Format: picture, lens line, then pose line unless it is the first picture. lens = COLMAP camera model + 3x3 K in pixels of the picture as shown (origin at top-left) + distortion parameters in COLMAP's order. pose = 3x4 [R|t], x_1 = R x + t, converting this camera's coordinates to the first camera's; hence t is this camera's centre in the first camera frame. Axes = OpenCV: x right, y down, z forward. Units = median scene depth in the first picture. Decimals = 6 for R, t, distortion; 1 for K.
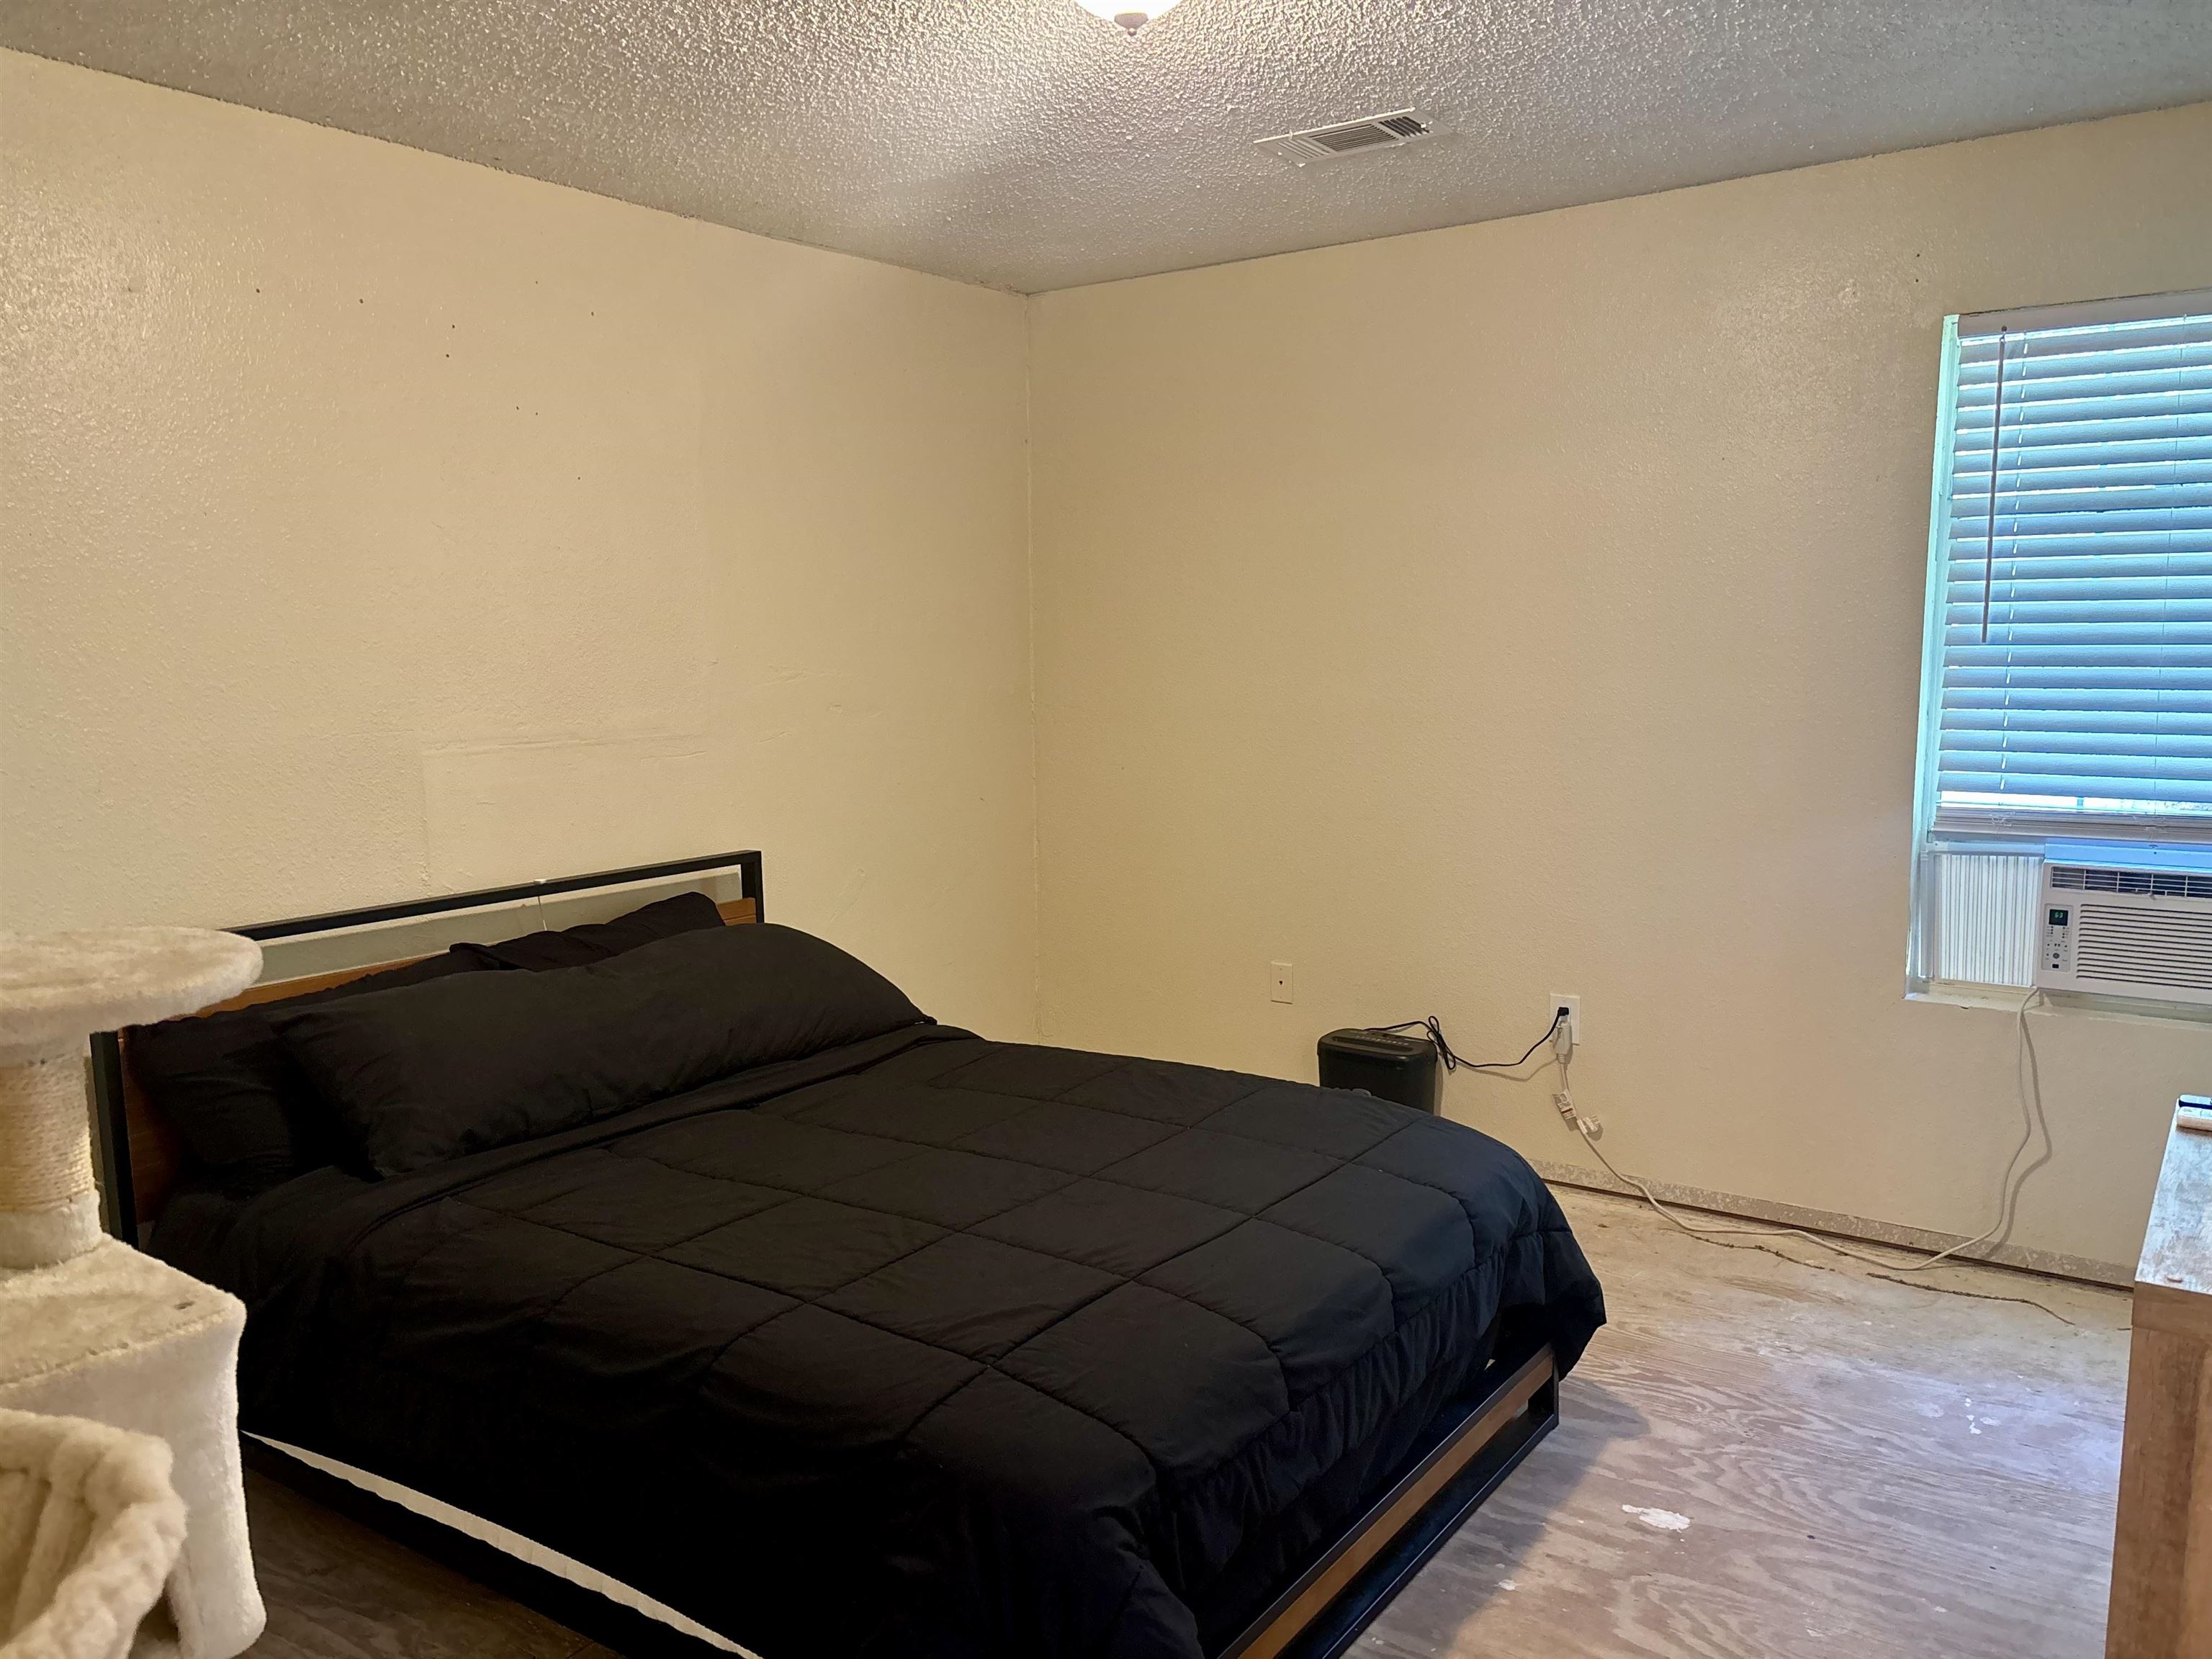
lens RADIAL K [[1656.1, 0, 1110.0], [0, 1656.1, 842.0], [0, 0, 1]] dist [0.003546, -0.001693]
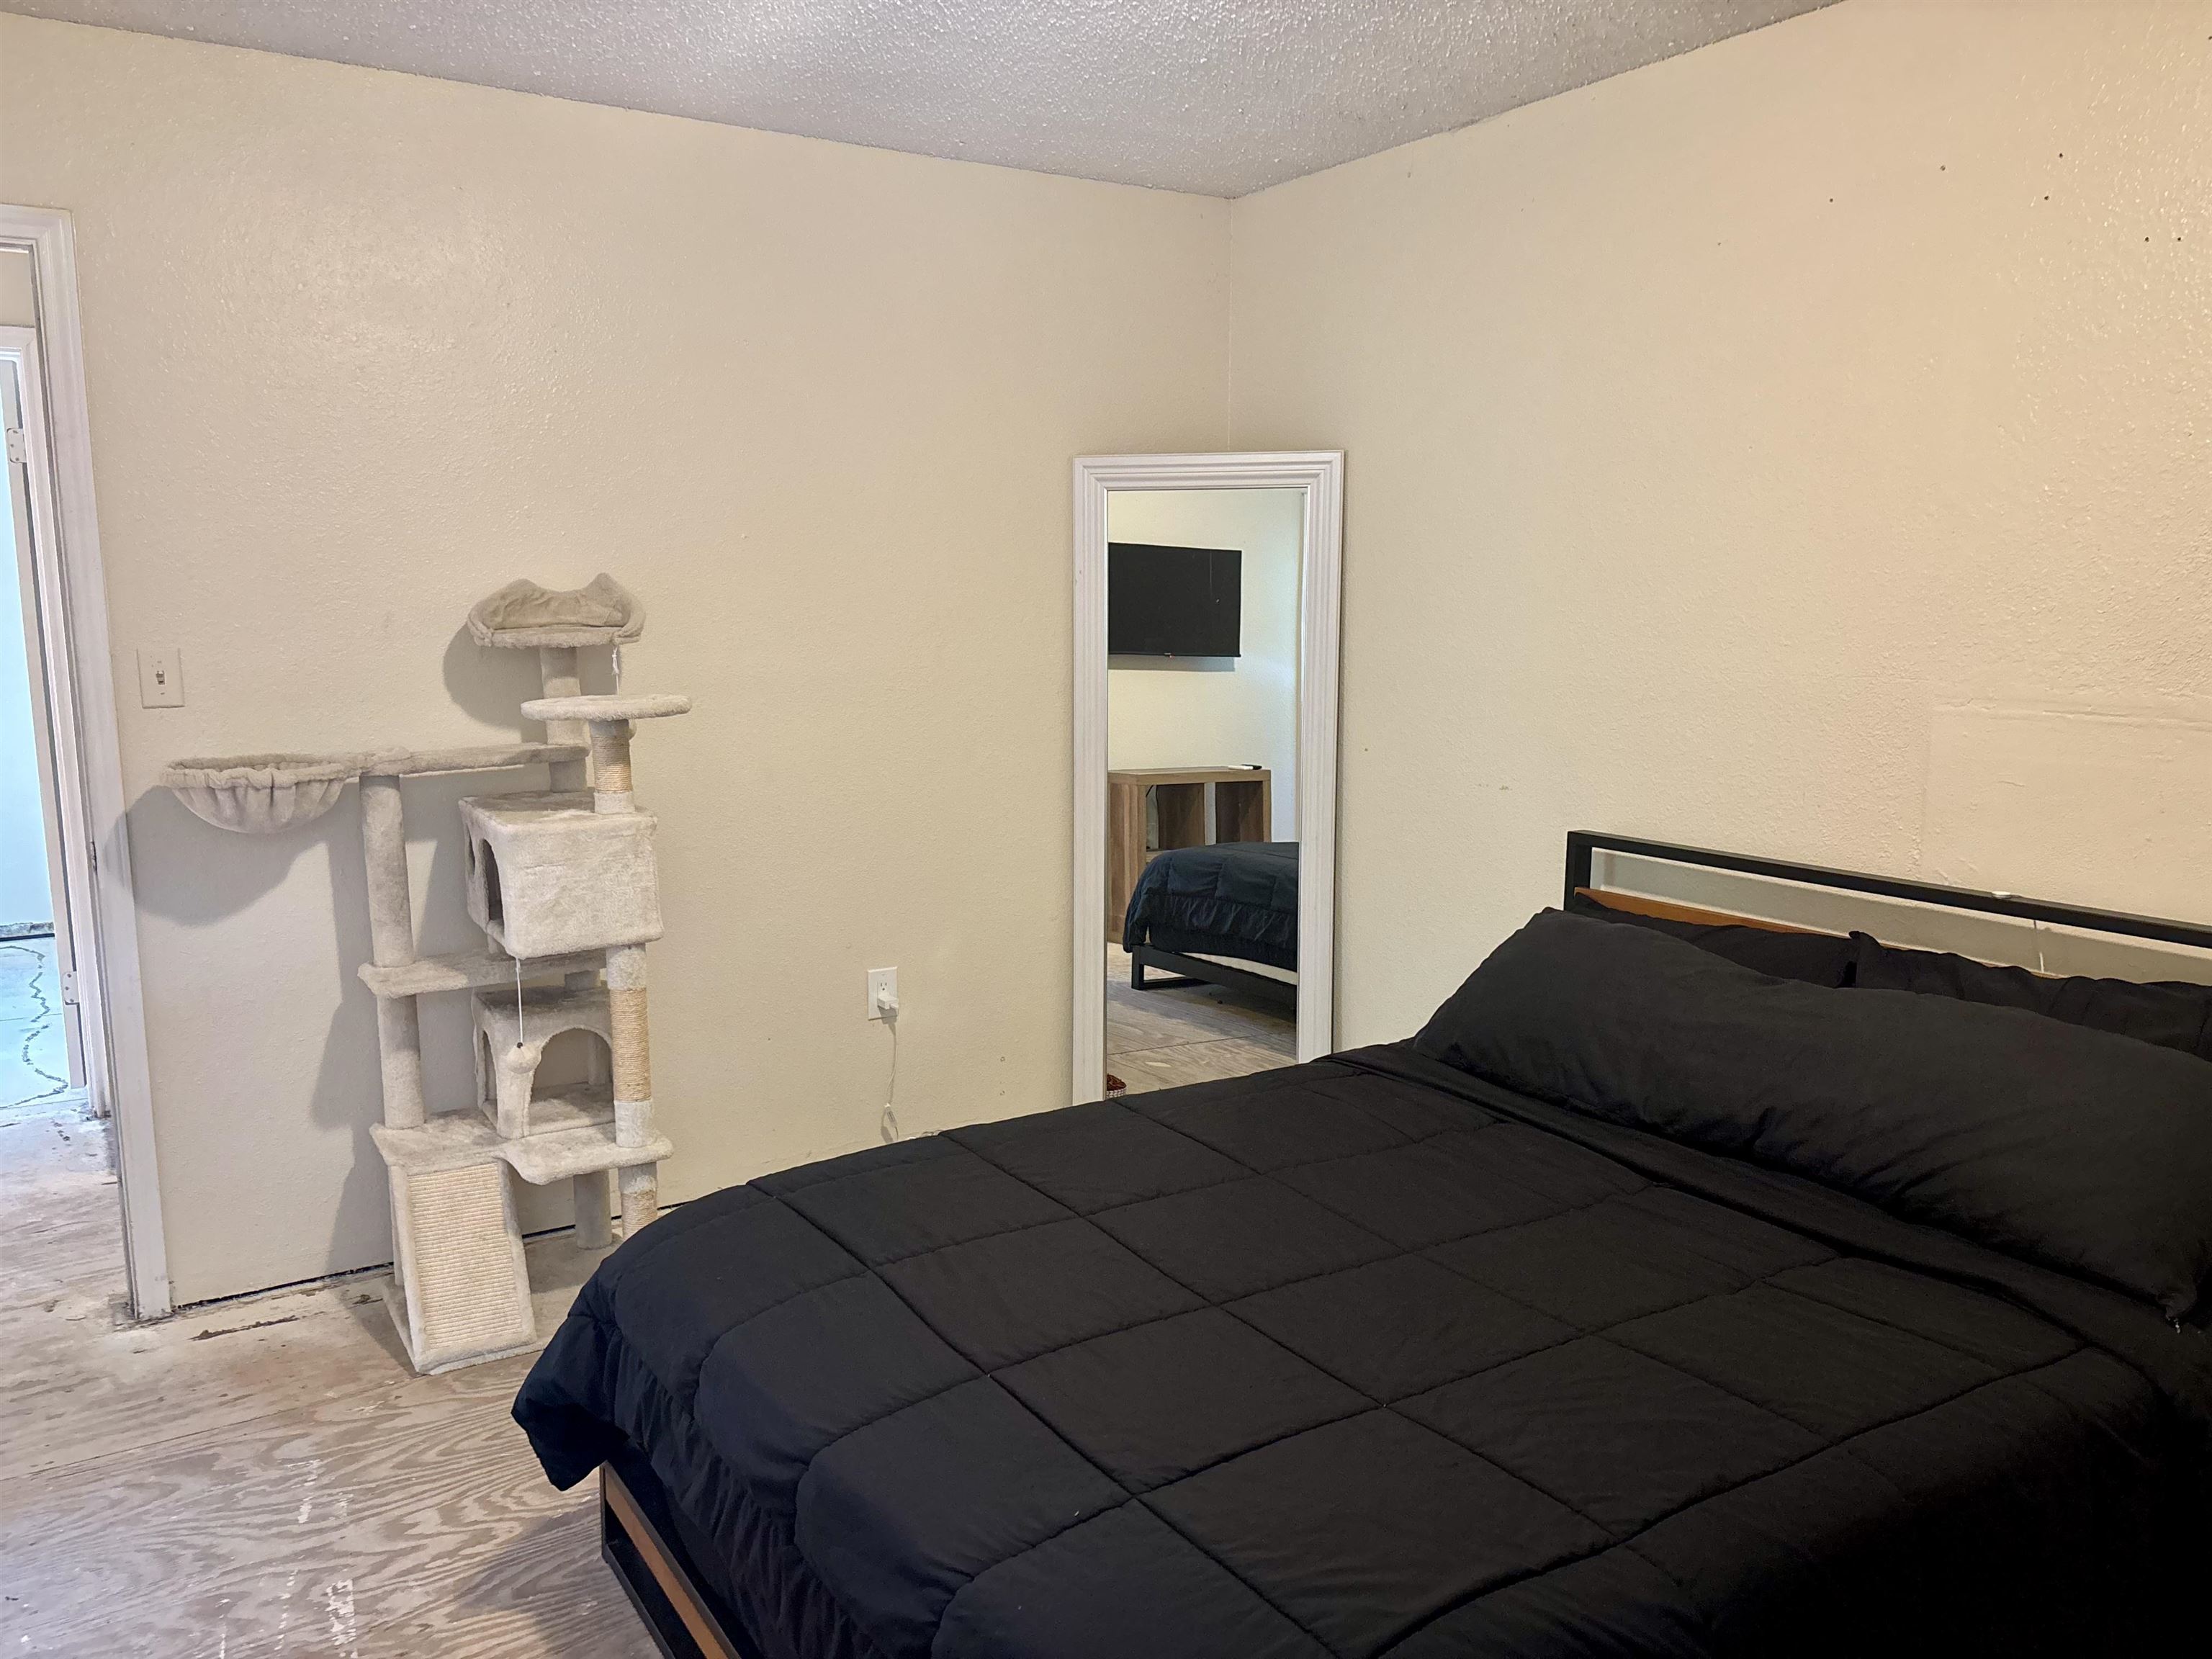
lens RADIAL K [[1656.1, 0, 1110.0], [0, 1656.1, 842.0], [0, 0, 1]] dist [0.003546, -0.001693]
pose [[-0.364885, 0.157864, -0.917572, 0.526735], [-0.108180, 0.971657, 0.210188, -0.122021], [0.924746, 0.175957, -0.337466, 0.937043]]
